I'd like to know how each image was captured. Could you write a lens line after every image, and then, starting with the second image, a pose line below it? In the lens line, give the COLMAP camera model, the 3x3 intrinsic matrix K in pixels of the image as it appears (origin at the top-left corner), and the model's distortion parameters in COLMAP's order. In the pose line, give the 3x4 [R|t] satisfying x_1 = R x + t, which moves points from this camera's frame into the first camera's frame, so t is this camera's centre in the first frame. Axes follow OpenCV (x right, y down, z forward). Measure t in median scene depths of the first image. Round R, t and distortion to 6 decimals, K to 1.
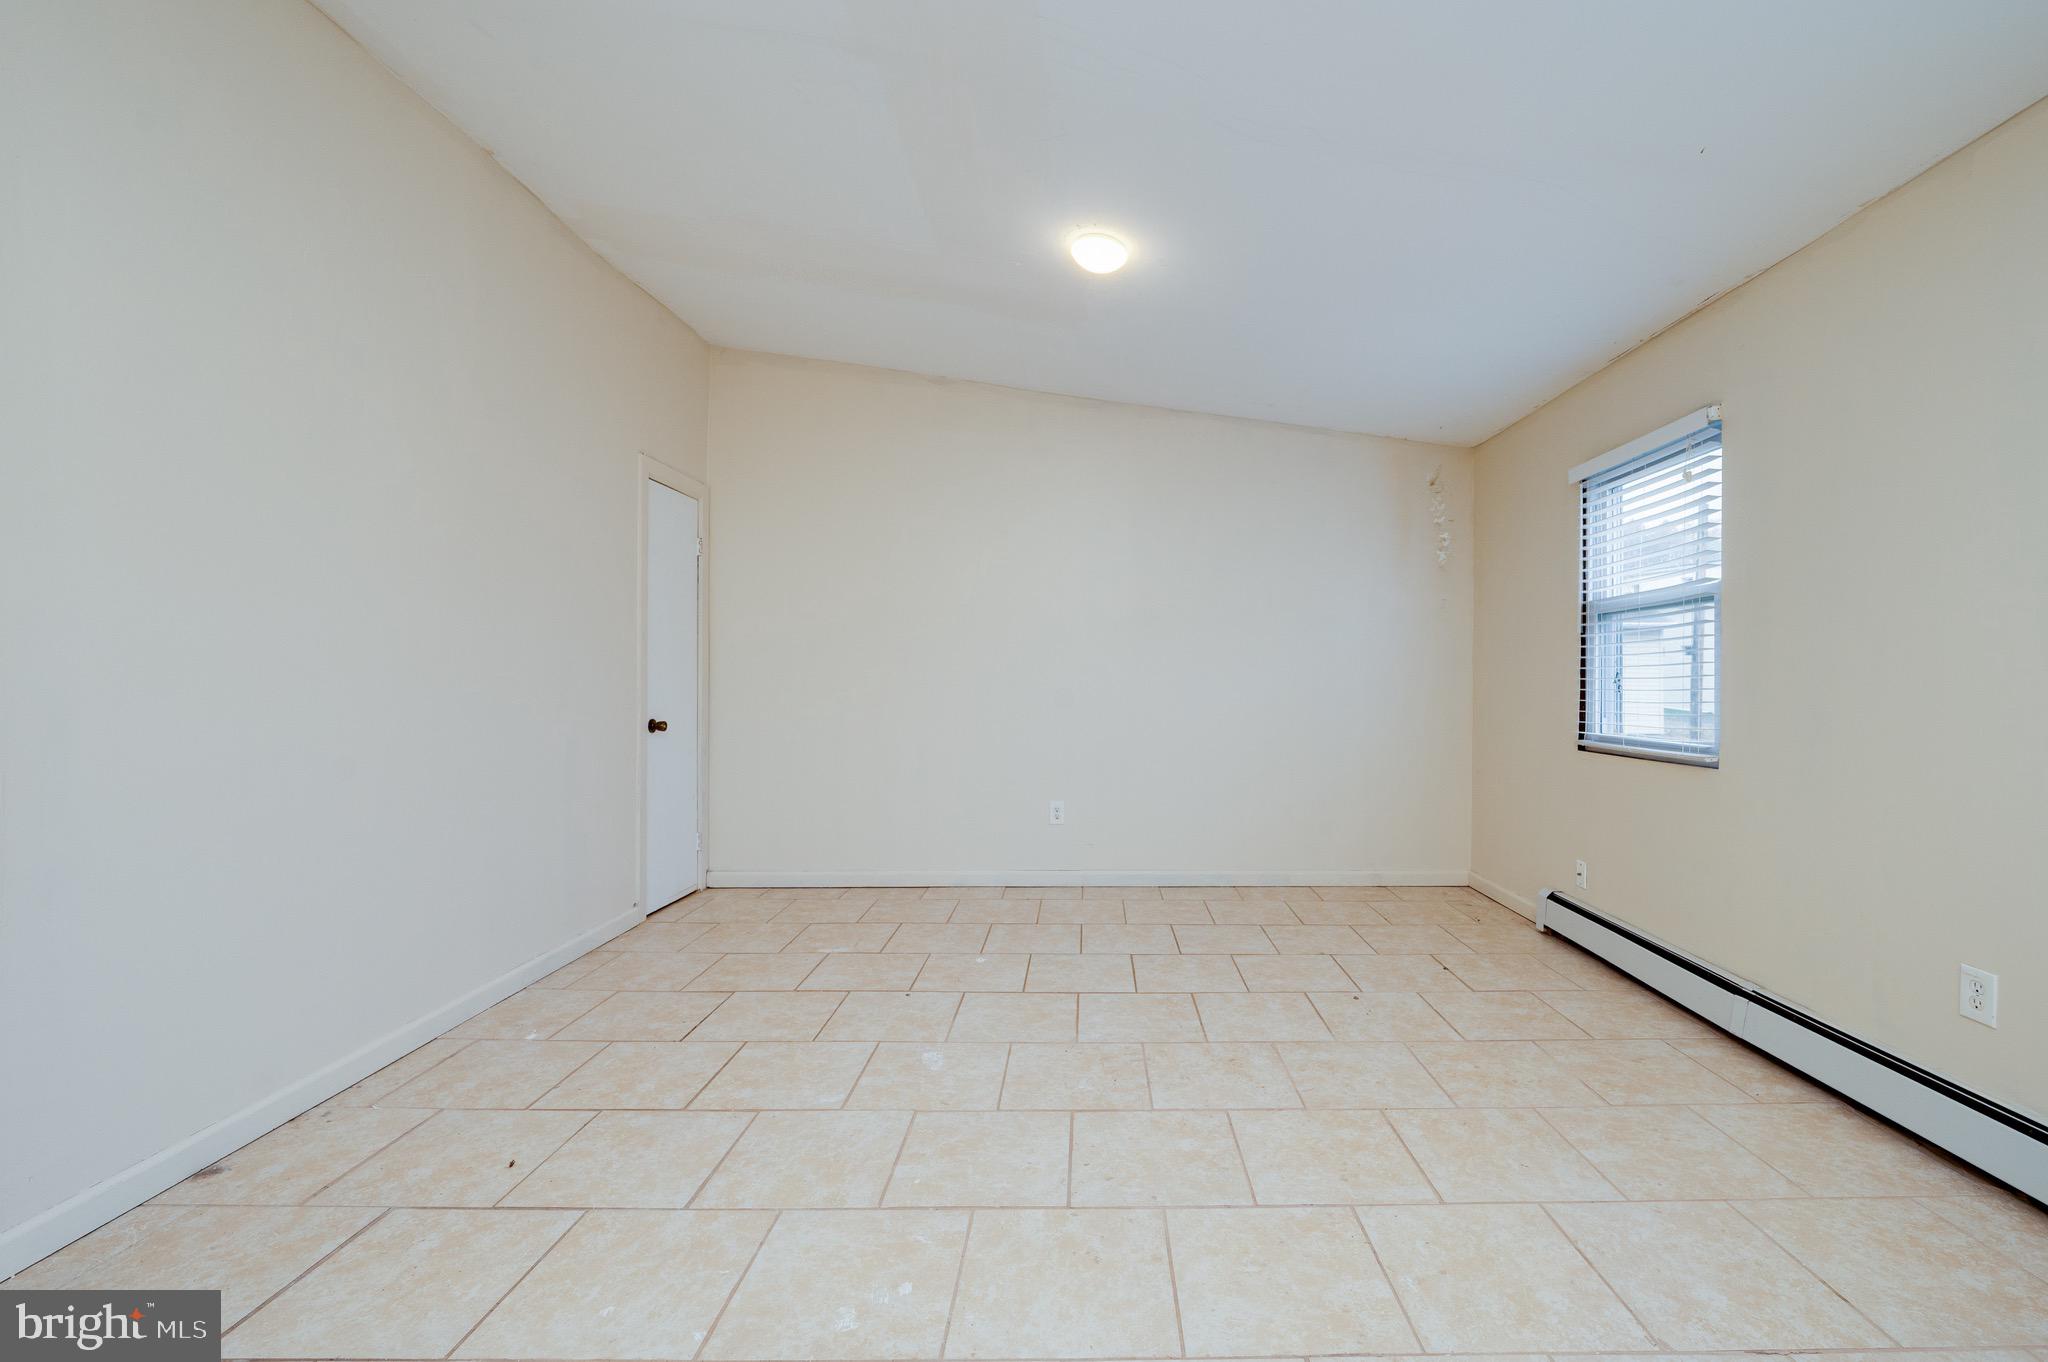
lens RADIAL K [[816.9, 0, 1024.3], [0, 816.9, 684.2], [0, 0, 1]] dist [-0.000447, -0.000796]
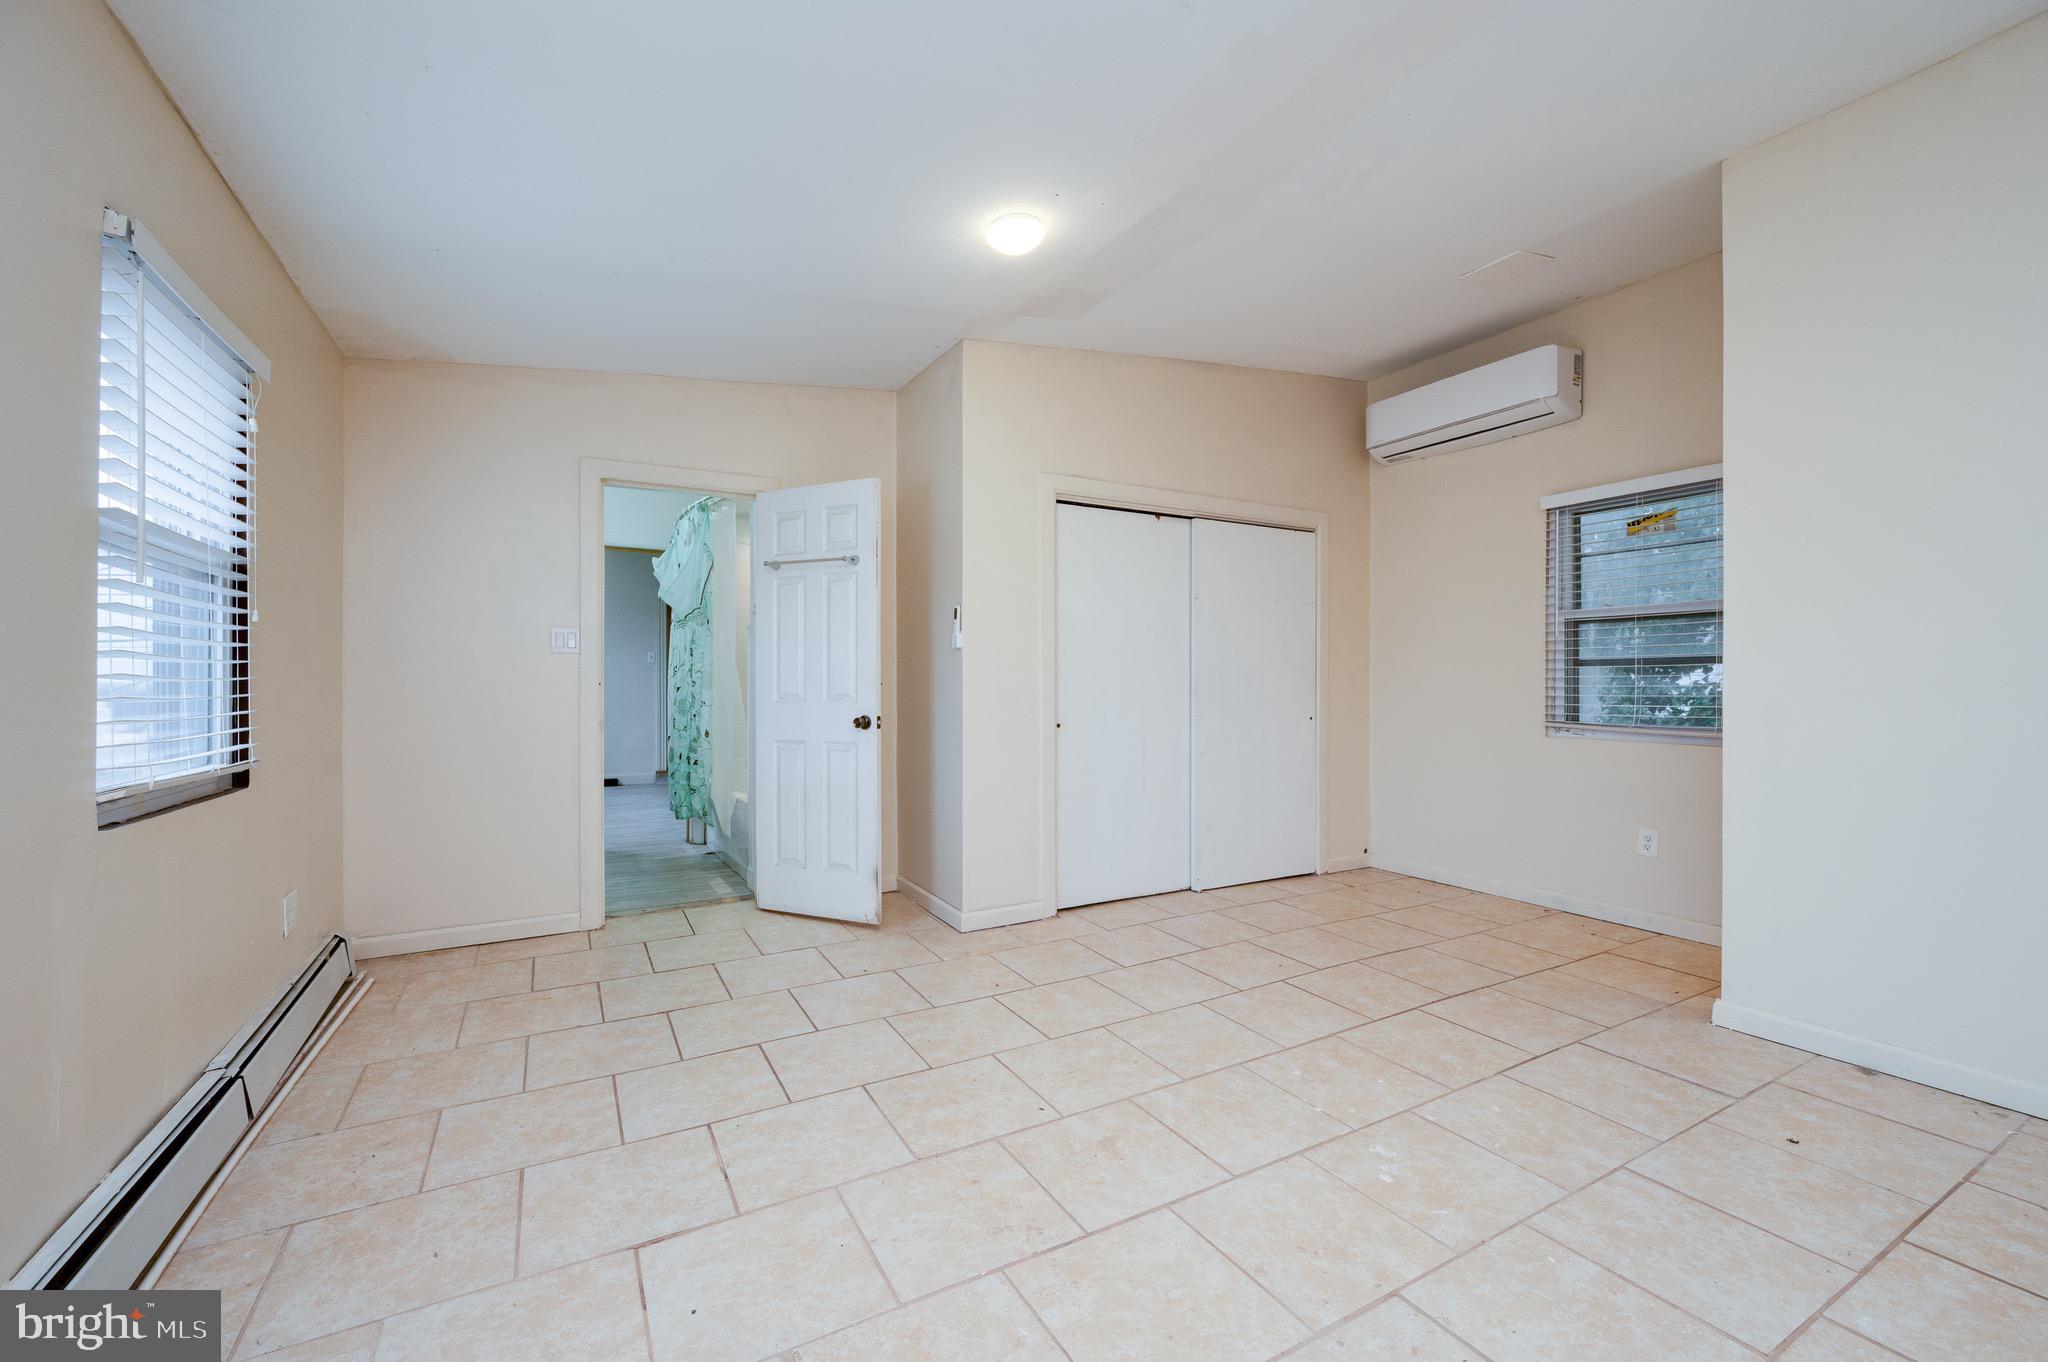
lens RADIAL K [[816.9, 0, 1020.6], [0, 816.9, 680.9], [0, 0, 1]] dist [-0.000447, -0.000796]
pose [[-0.831062, -0.006238, -0.556144, 0.854741], [-0.005507, 0.999980, -0.002986, 0.028447], [0.556152, 0.000581, -0.831081, 1.517139]]
